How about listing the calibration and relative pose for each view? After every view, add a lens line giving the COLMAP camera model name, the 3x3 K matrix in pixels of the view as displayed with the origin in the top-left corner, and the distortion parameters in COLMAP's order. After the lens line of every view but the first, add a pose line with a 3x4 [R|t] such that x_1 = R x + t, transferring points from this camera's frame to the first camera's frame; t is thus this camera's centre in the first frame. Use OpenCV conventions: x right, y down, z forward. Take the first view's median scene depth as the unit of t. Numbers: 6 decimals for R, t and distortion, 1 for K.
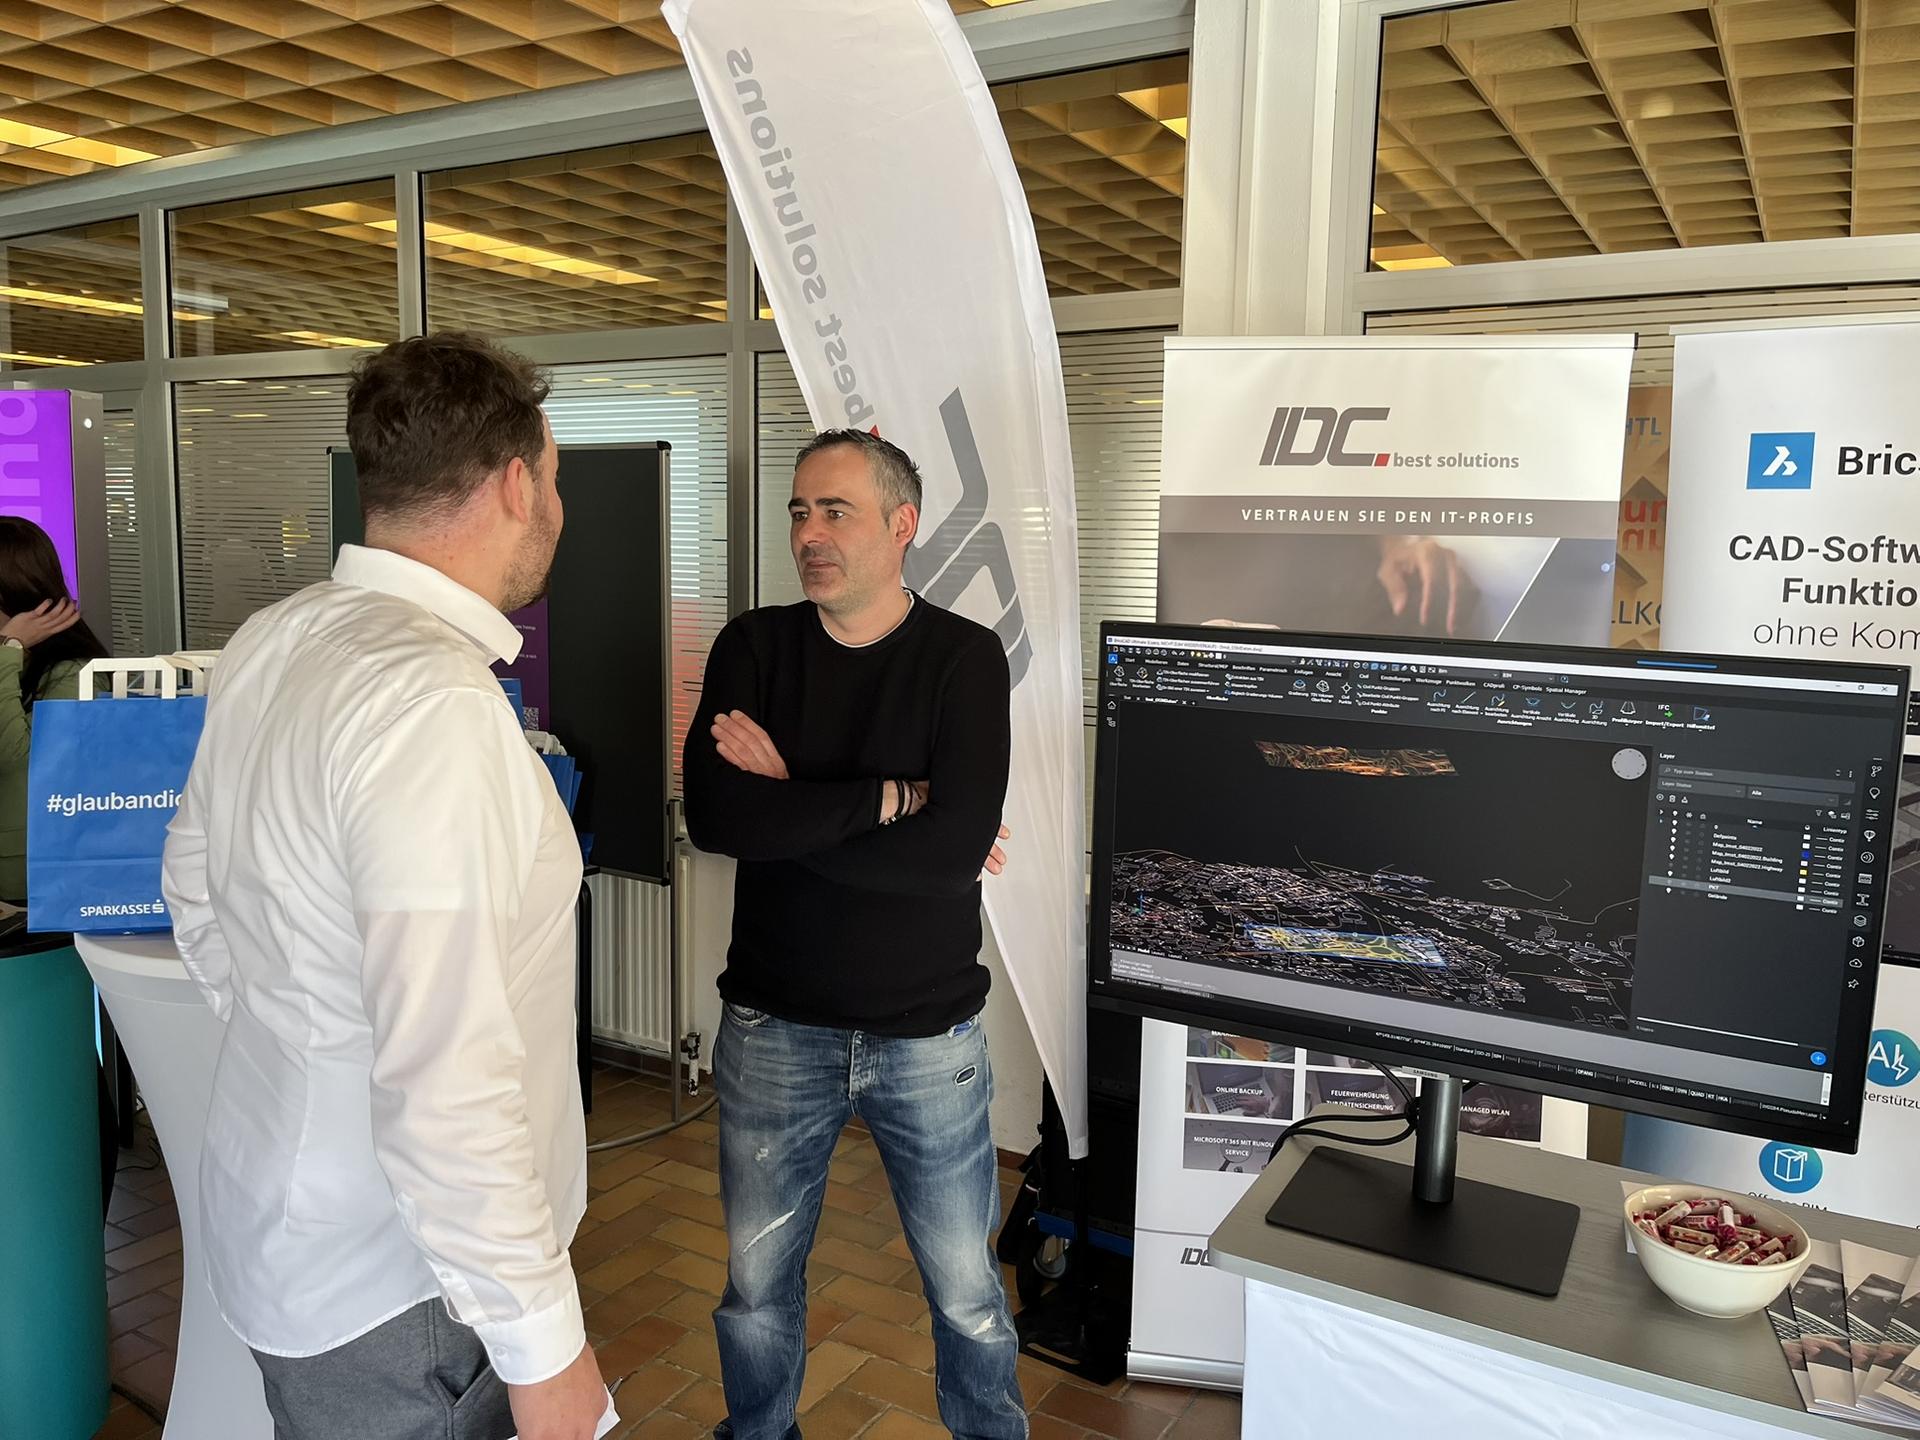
lens RADIAL K [[1436.2, 0, 960.0], [0, 1436.2, 720.0], [0, 0, 1]] dist [0.074838, -0.096022]
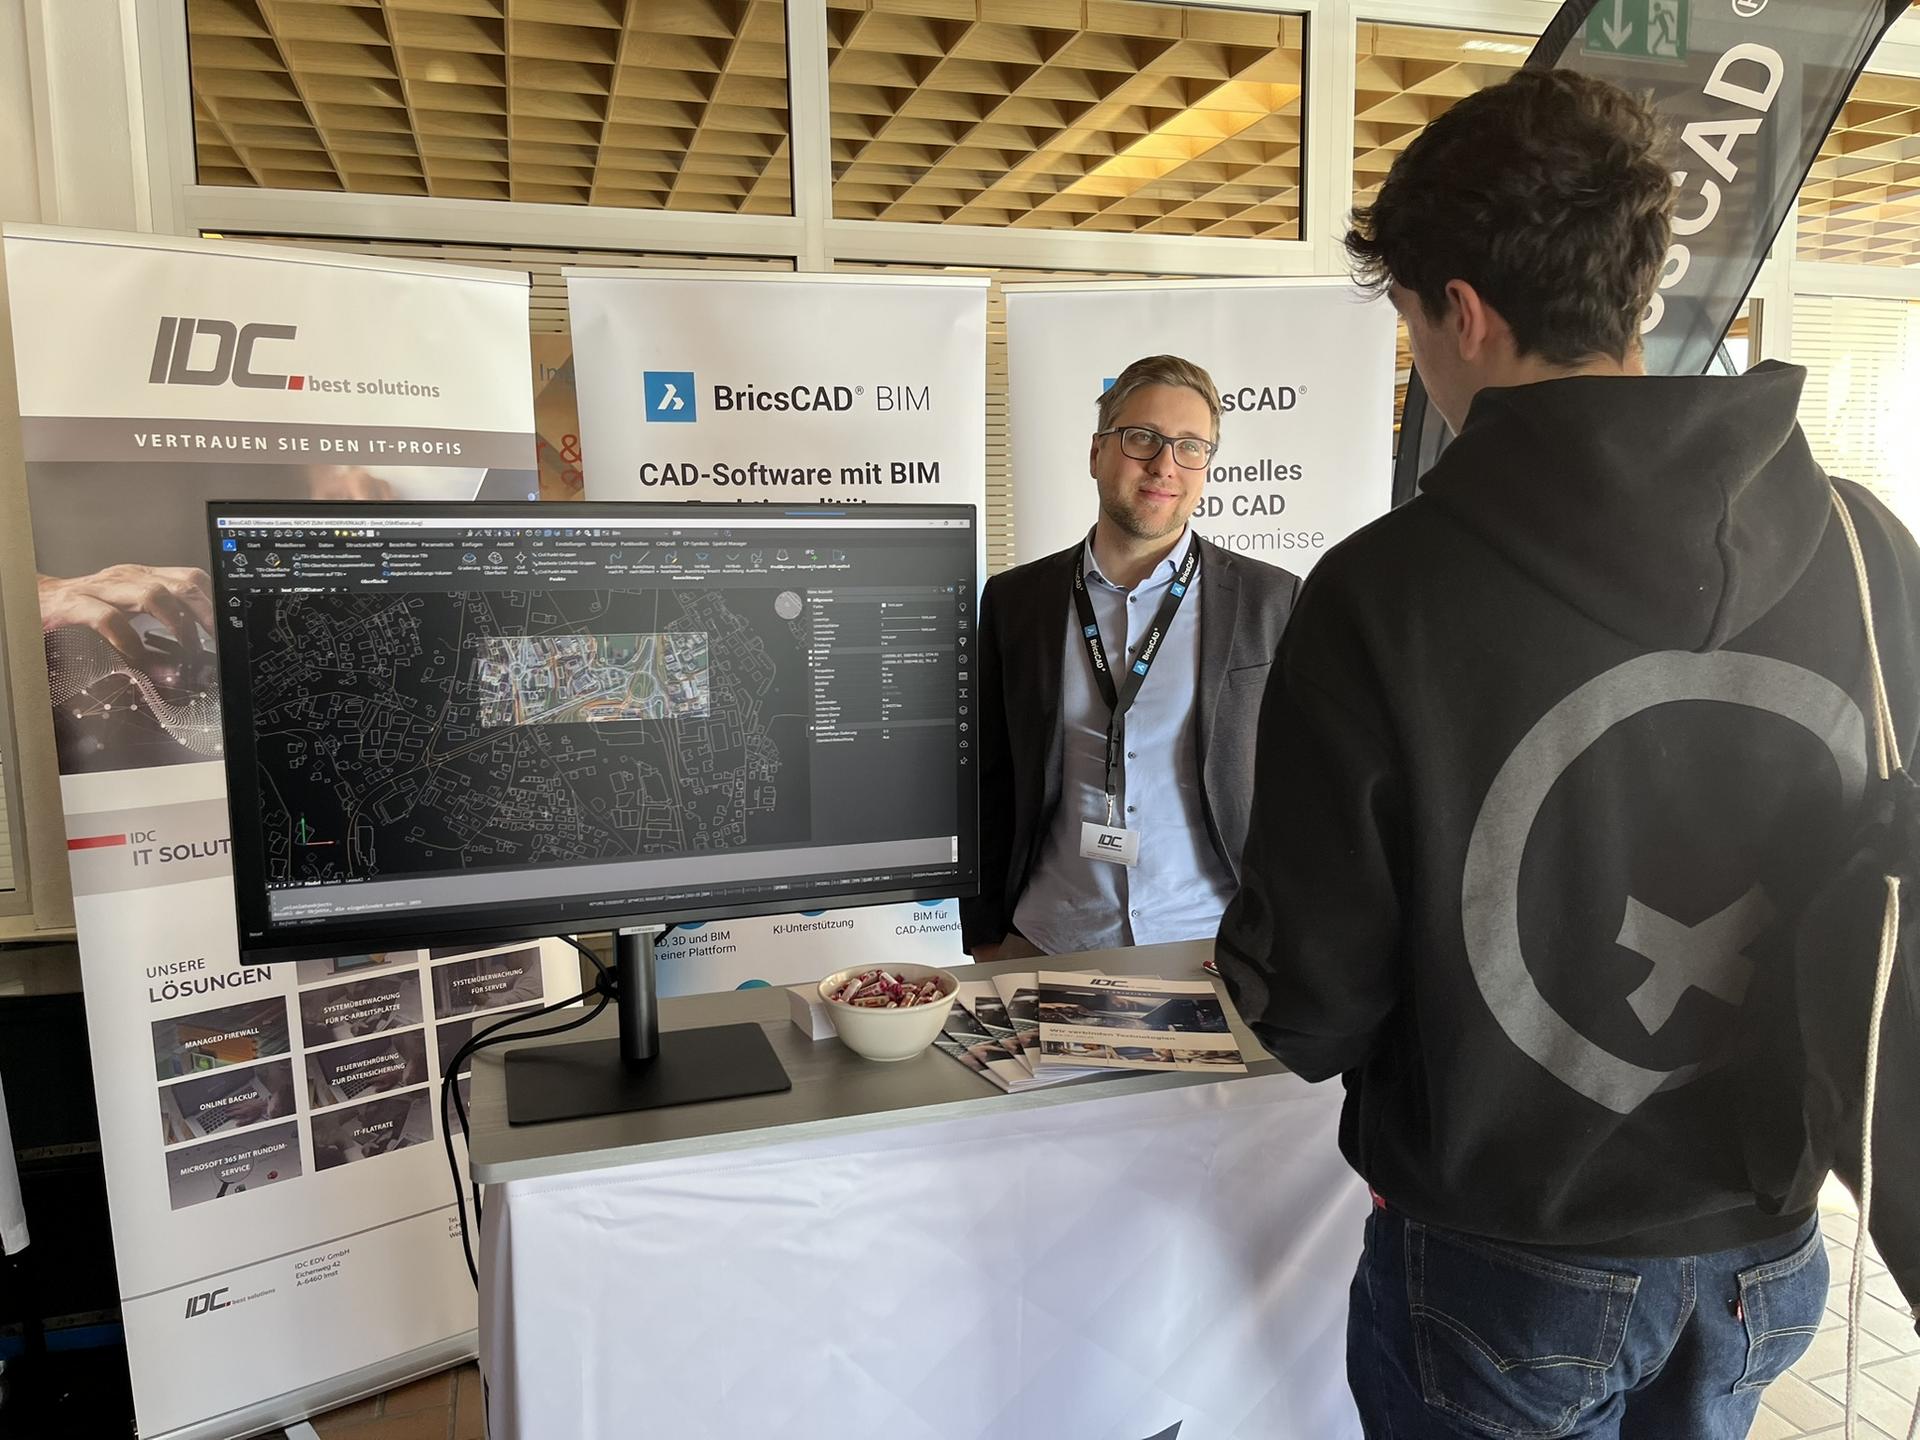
lens RADIAL K [[1449.2, 0, 960.0], [0, 1449.2, 720.0], [0, 0, 1]] dist [0.070140, -0.063200]
pose [[0.691189, -0.125365, 0.711717, -0.121977], [0.119471, 0.991110, 0.058553, 0.032442], [-0.712730, 0.044558, 0.700022, 0.056210]]
